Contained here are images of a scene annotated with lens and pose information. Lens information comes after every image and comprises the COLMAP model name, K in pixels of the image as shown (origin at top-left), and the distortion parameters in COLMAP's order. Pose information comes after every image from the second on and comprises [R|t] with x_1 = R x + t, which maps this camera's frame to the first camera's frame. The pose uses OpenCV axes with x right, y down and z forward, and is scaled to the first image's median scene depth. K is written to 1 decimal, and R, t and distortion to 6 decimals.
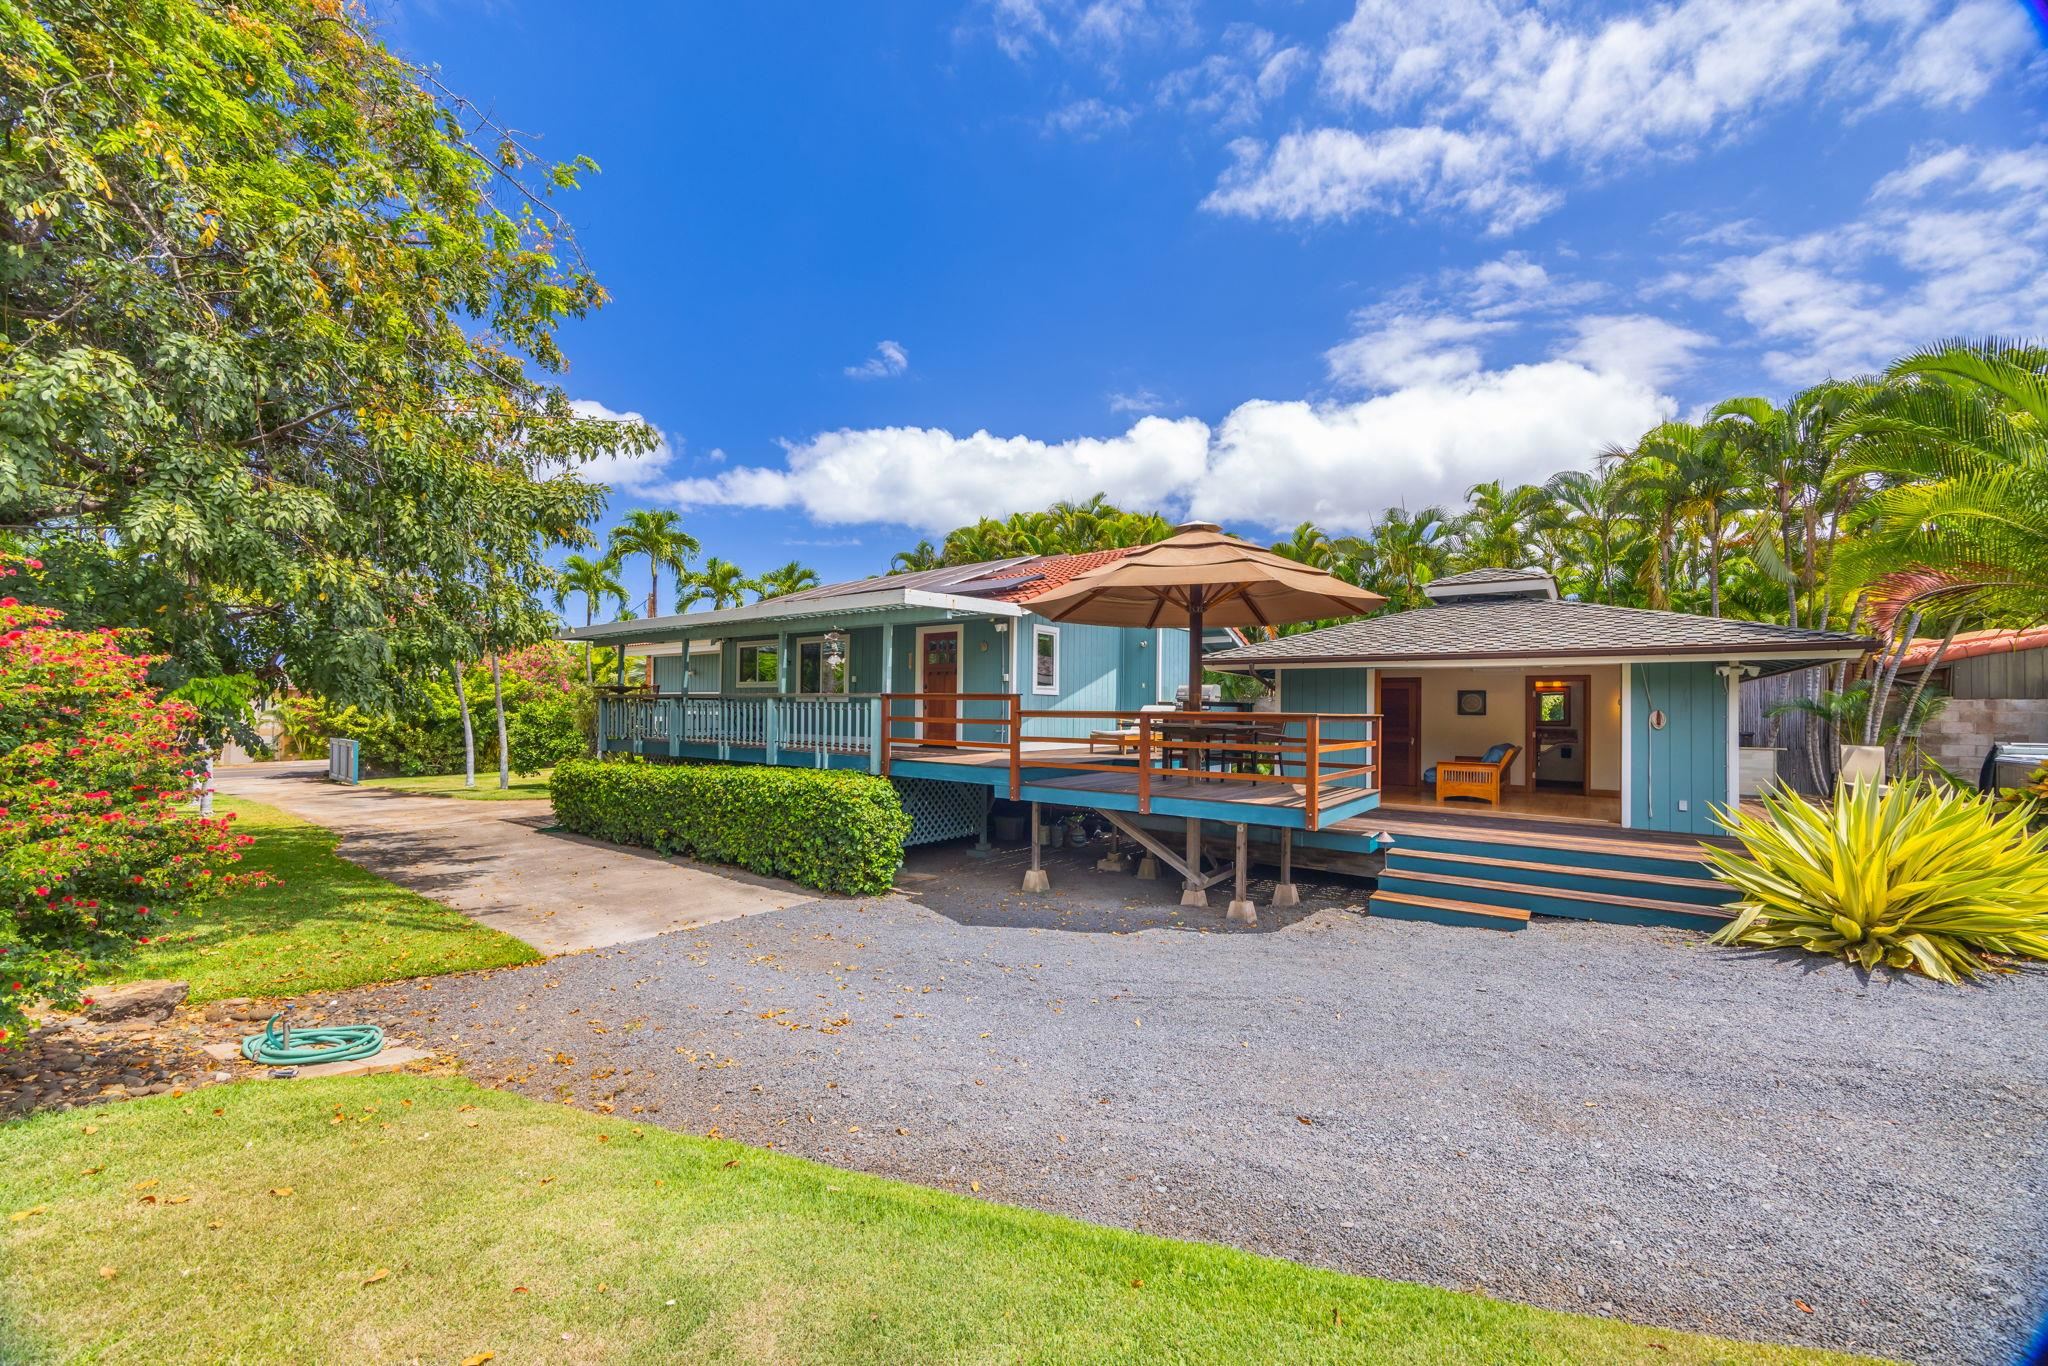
lens RADIAL K [[780.8, 0, 1022.7], [0, 780.8, 695.4], [0, 0, 1]] dist [0.002711, 0.000256]
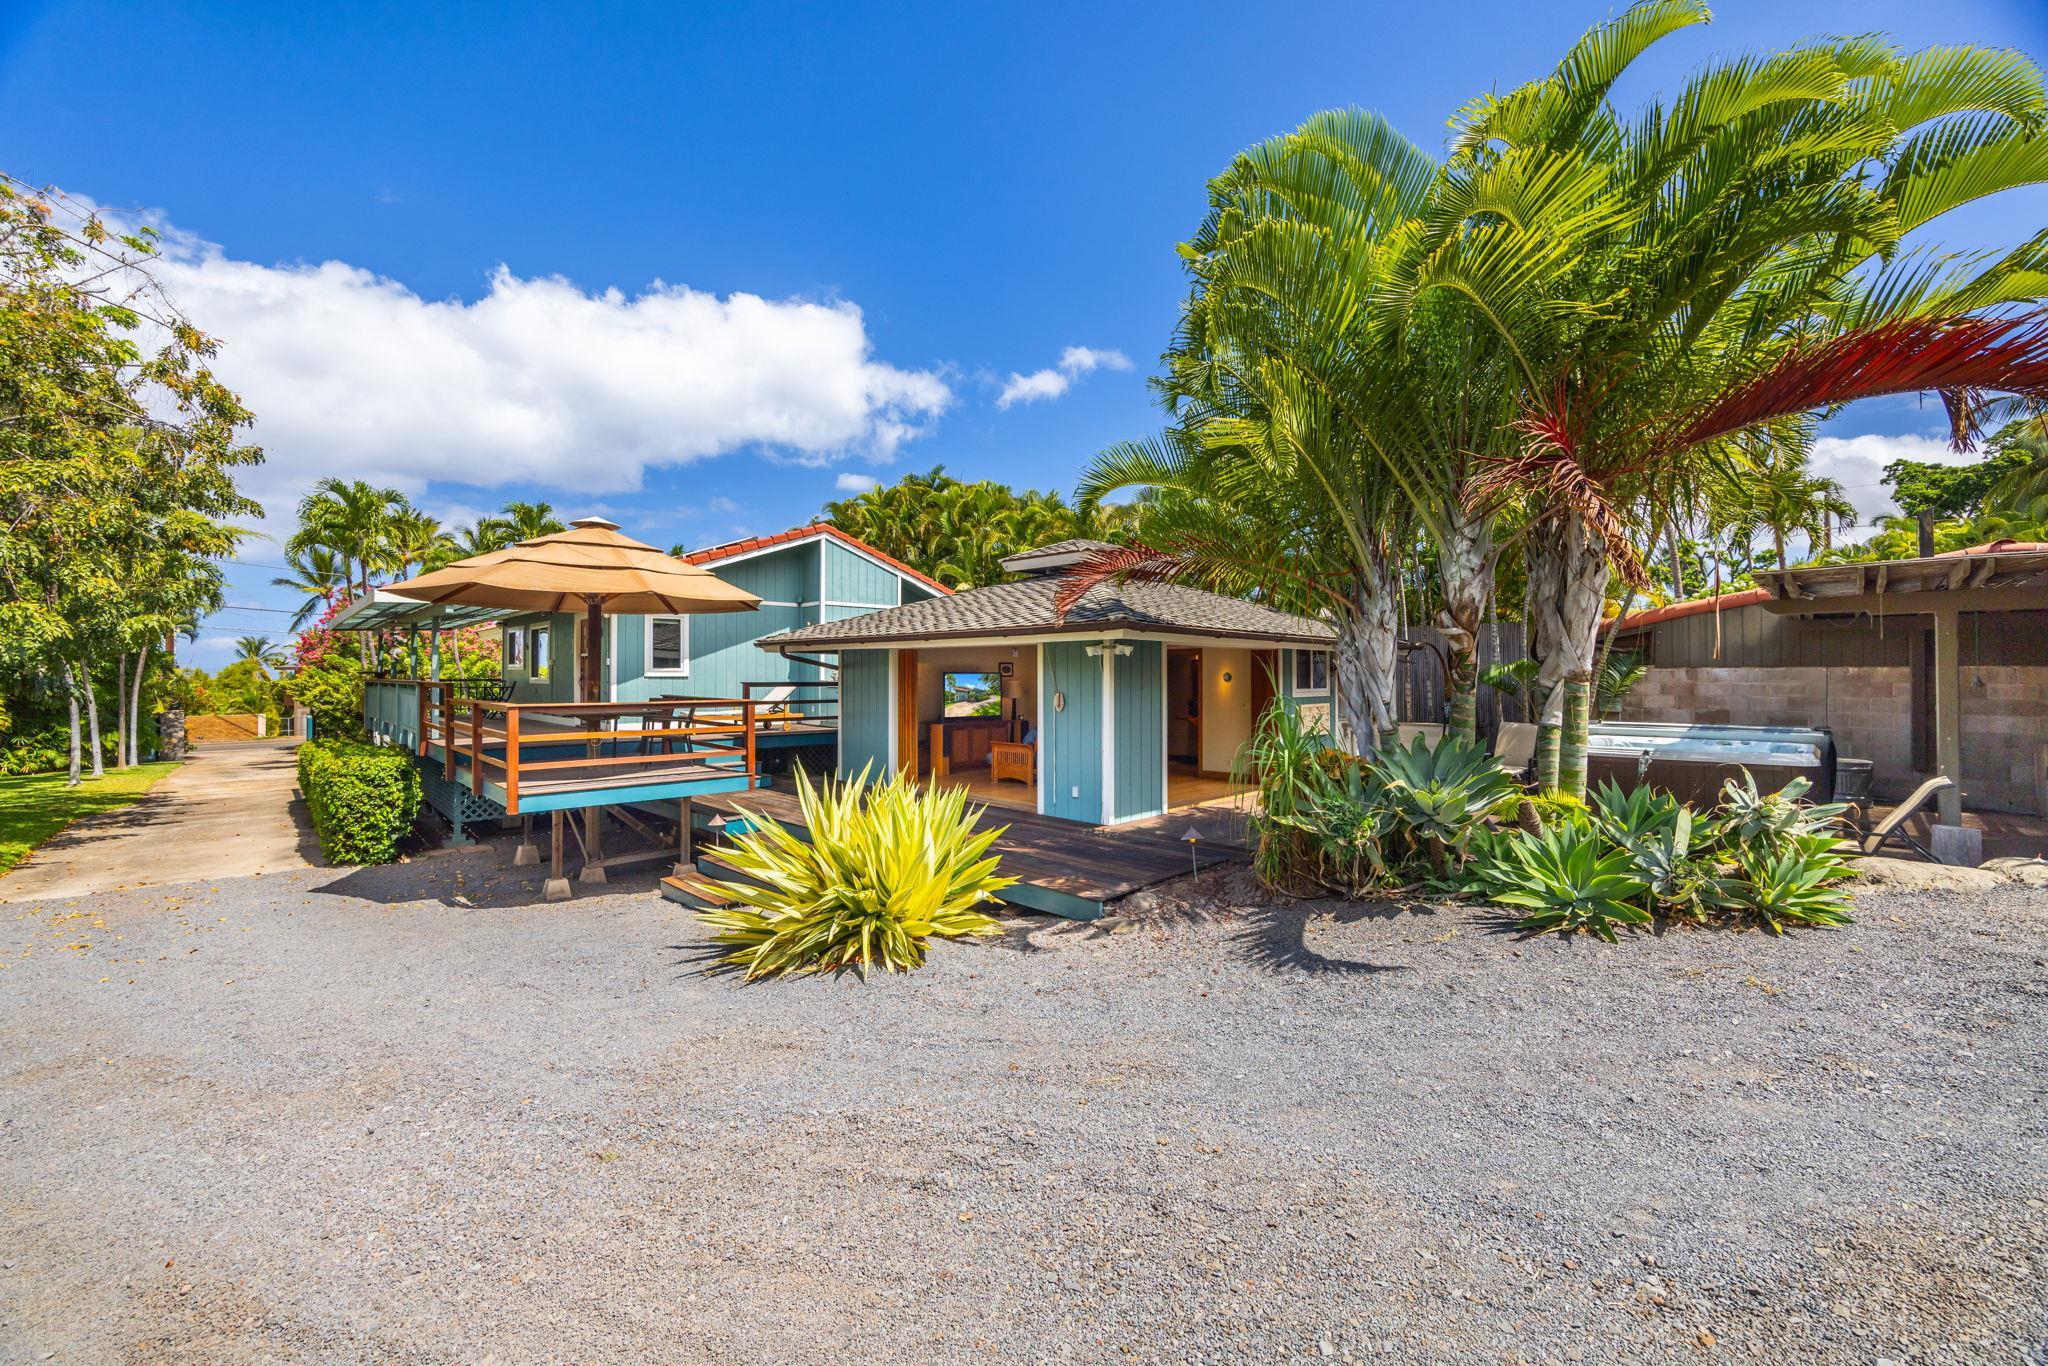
lens RADIAL K [[780.8, 0, 1022.7], [0, 780.8, 695.4], [0, 0, 1]] dist [0.002711, 0.000256]
pose [[0.989049, -0.007716, -0.147386, 0.903829], [0.013702, 0.999120, 0.039642, -0.013349], [0.146951, -0.041228, 0.988284, 0.062000]]
